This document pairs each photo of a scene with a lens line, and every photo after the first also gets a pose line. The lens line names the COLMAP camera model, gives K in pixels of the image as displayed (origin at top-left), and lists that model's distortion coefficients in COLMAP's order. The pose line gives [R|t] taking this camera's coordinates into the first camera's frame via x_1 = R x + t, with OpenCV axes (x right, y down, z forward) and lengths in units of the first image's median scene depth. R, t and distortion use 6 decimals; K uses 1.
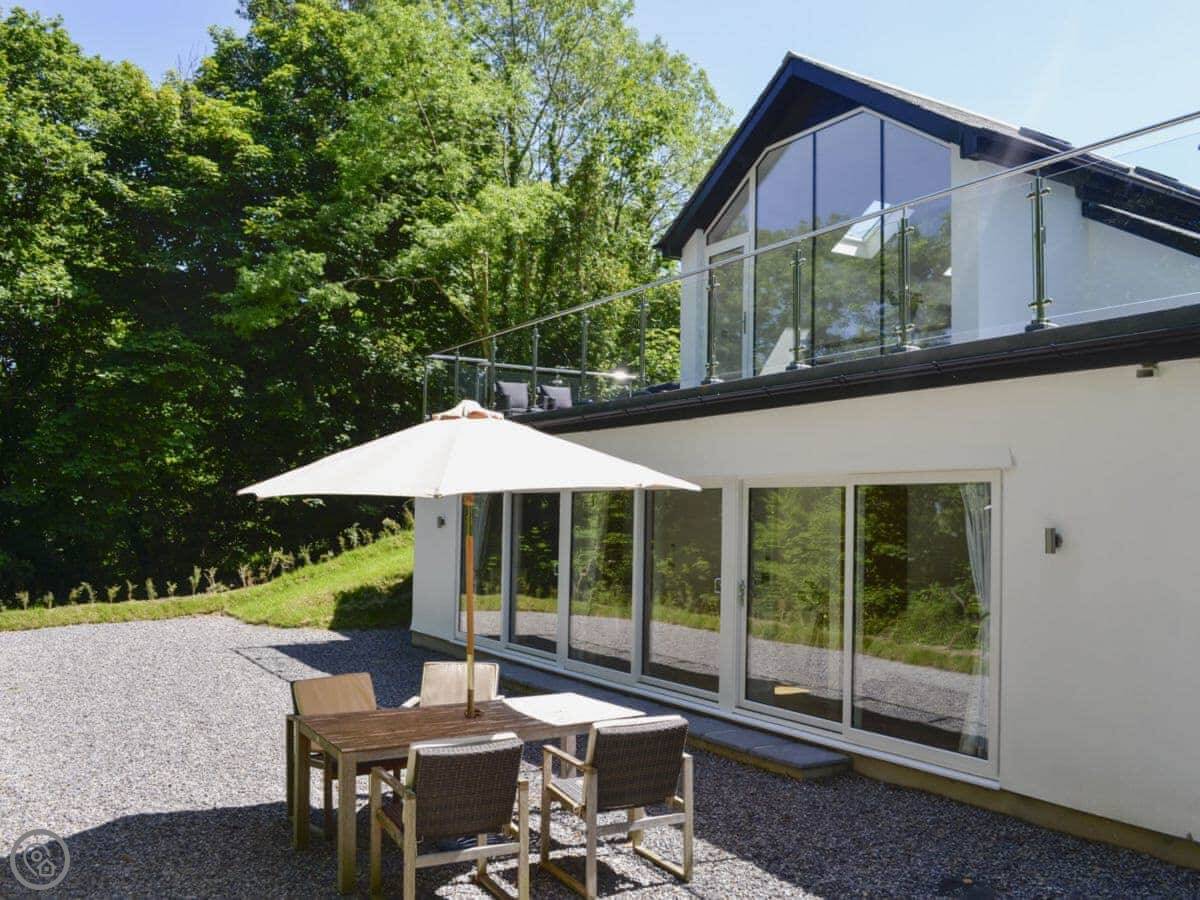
lens RADIAL K [[1056.4, 0, 565.4], [0, 1056.4, 452.5], [0, 0, 1]] dist [0.015244, -0.115471]
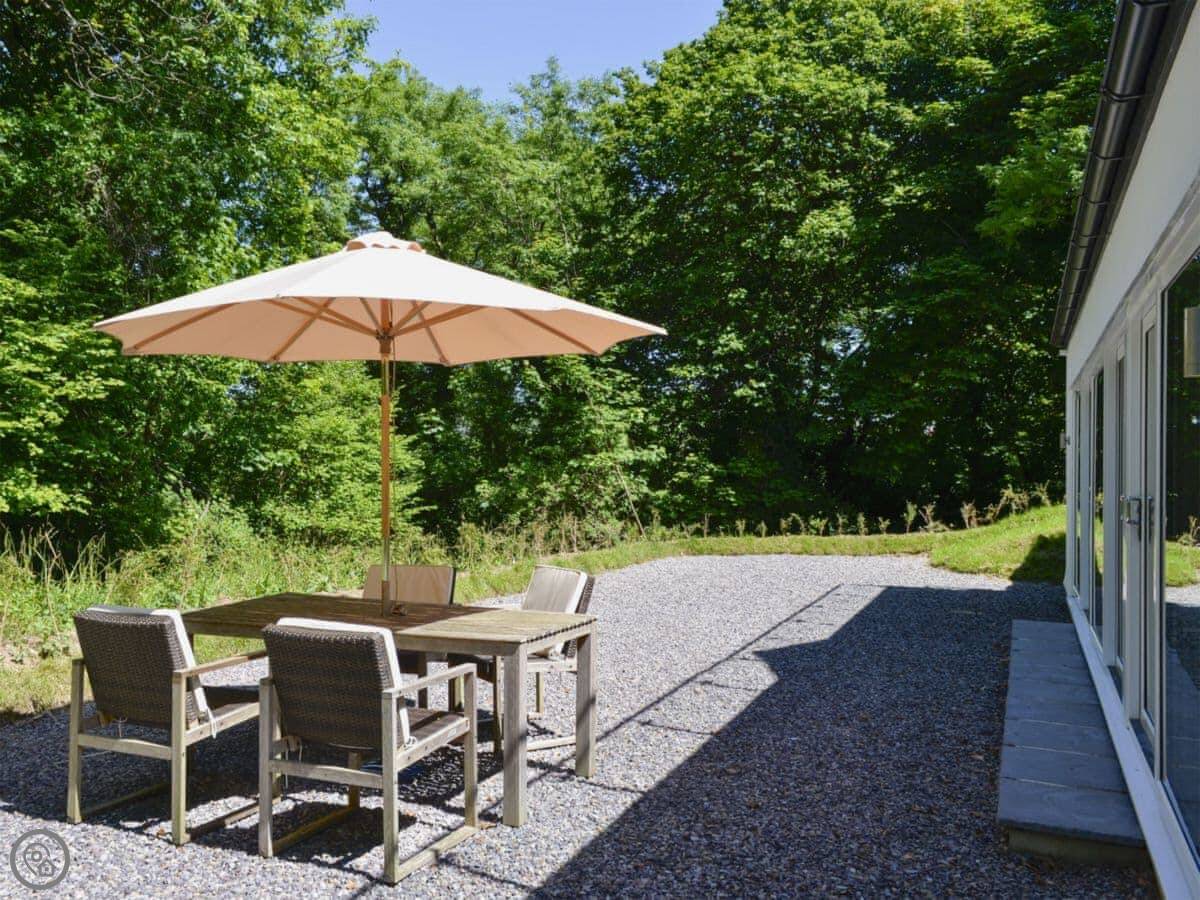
lens RADIAL K [[1056.4, 0, 565.4], [0, 1056.4, 452.5], [0, 0, 1]] dist [0.015244, -0.115471]
pose [[0.596923, -0.013876, -0.802179, 0.203674], [0.035238, 0.999339, 0.008934, 0.046086], [0.801525, -0.033600, 0.597017, 0.218219]]
